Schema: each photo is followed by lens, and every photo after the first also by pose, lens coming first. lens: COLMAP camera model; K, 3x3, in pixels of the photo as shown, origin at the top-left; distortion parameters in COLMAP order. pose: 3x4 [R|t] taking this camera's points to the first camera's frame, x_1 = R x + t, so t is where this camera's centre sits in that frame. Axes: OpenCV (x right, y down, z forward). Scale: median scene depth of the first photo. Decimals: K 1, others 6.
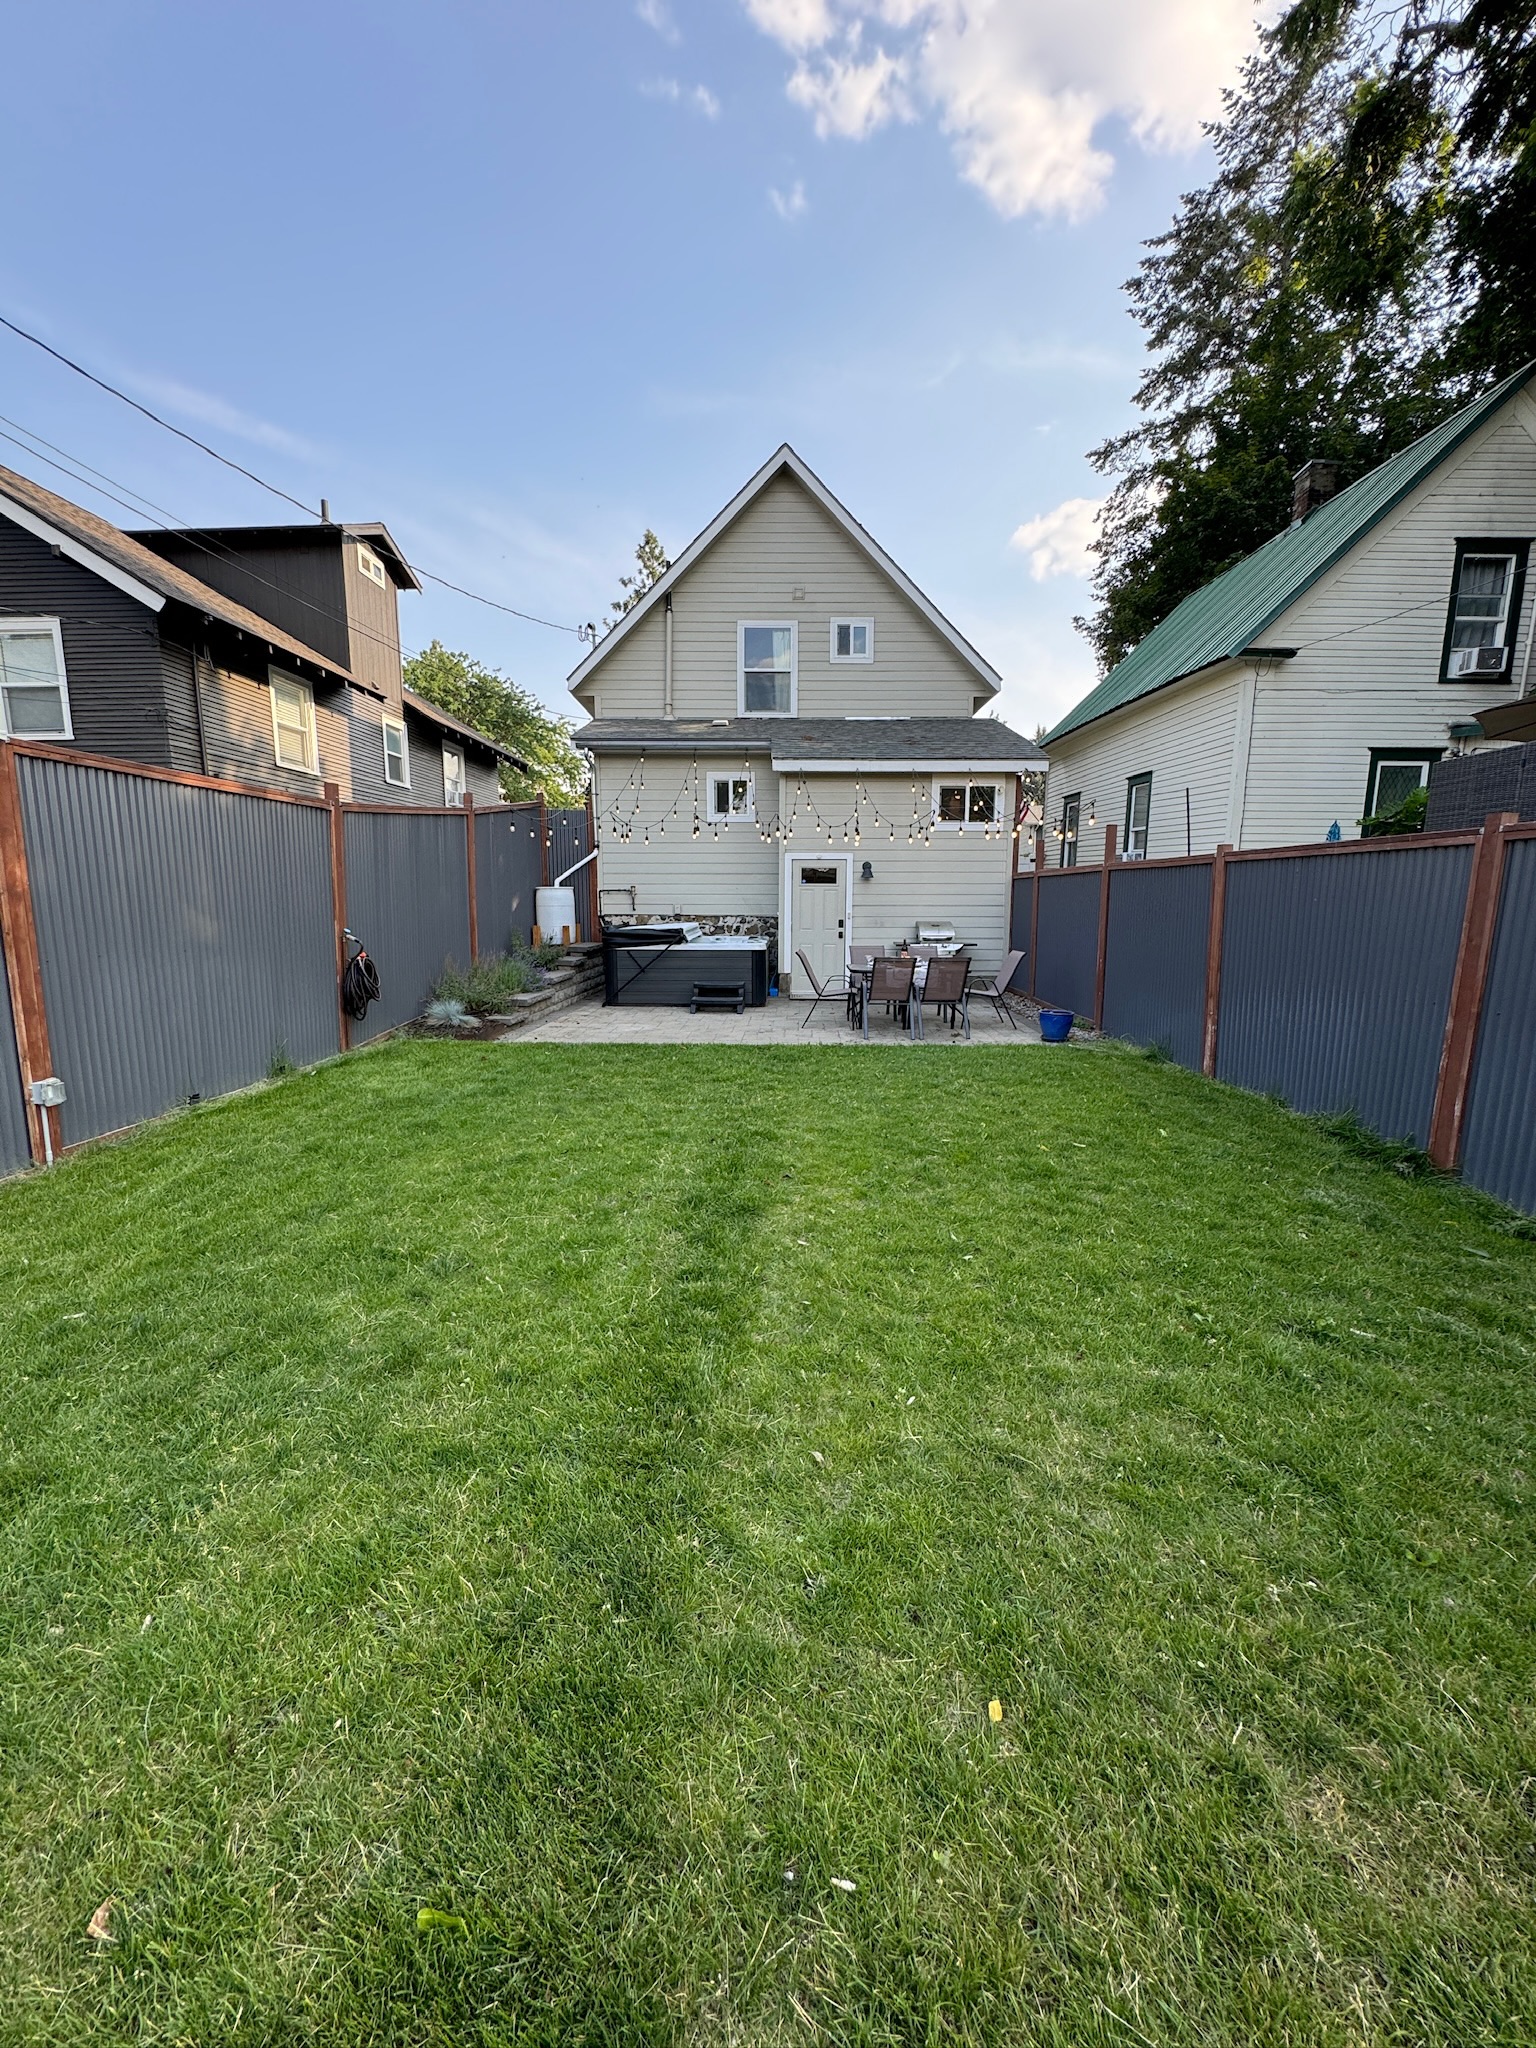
lens RADIAL K [[824.2, 0, 761.4], [0, 824.2, 1020.2], [0, 0, 1]] dist [-0.001799, -0.000073]
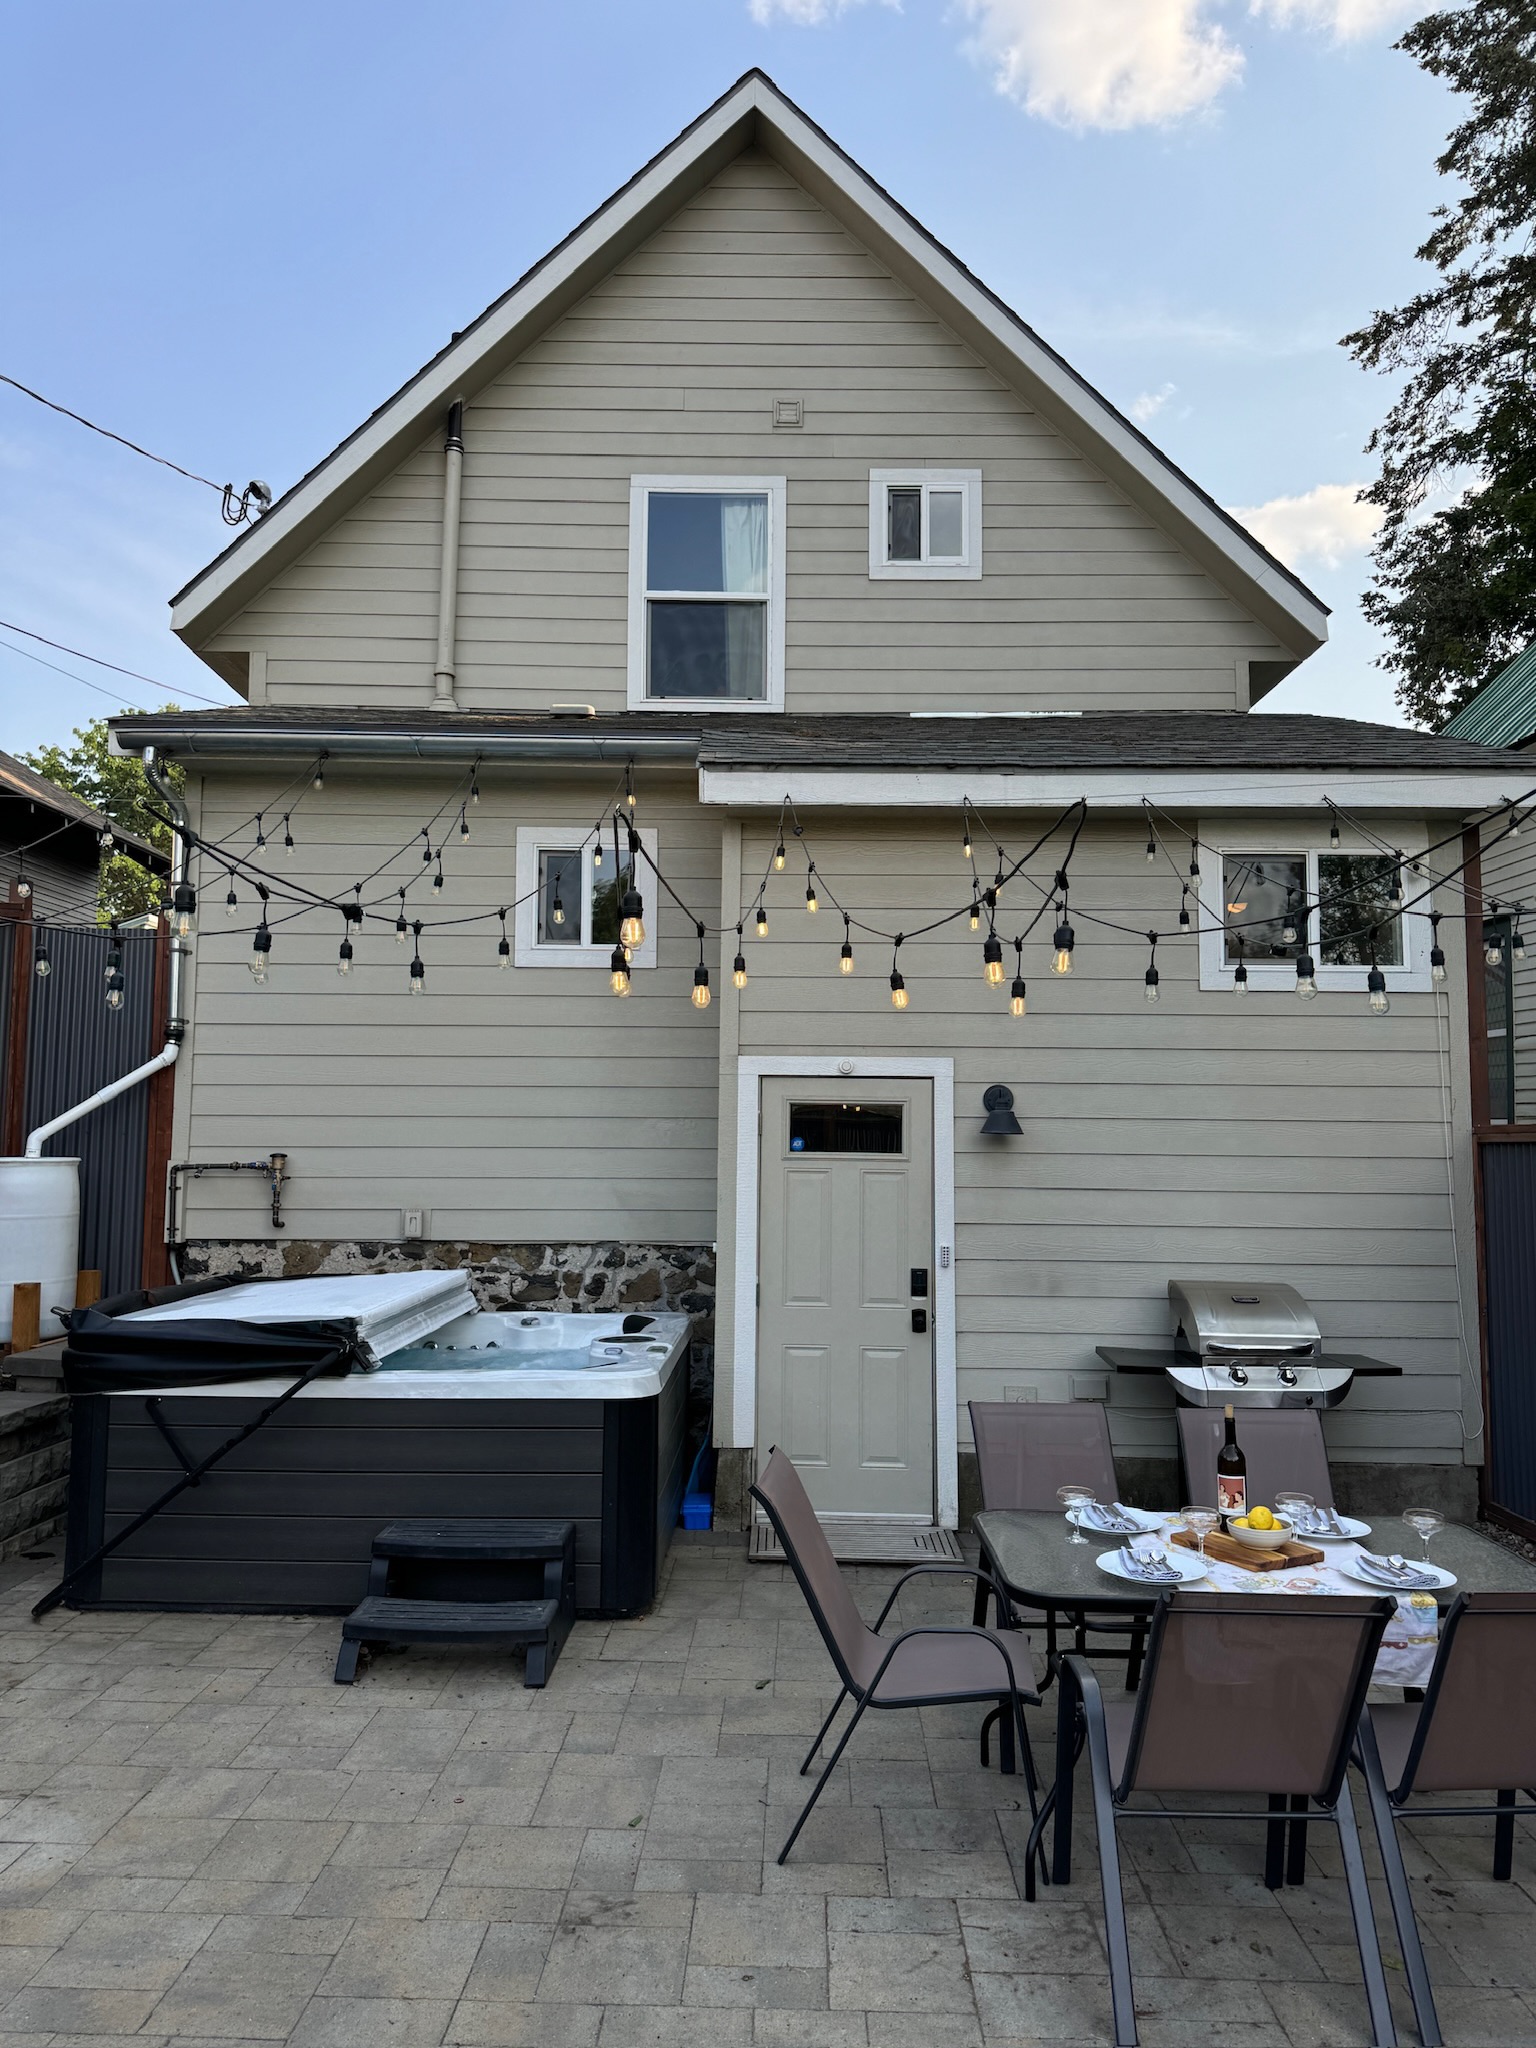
lens RADIAL K [[1403.7, 0, 762.3], [0, 1403.7, 1020.9], [0, 0, 1]] dist [0.050775, -0.014442]
pose [[0.999896, 0.007864, 0.012122, 0.027347], [-0.004781, 0.971733, -0.236036, -0.077749], [-0.013636, 0.235953, 0.971669, 0.414417]]
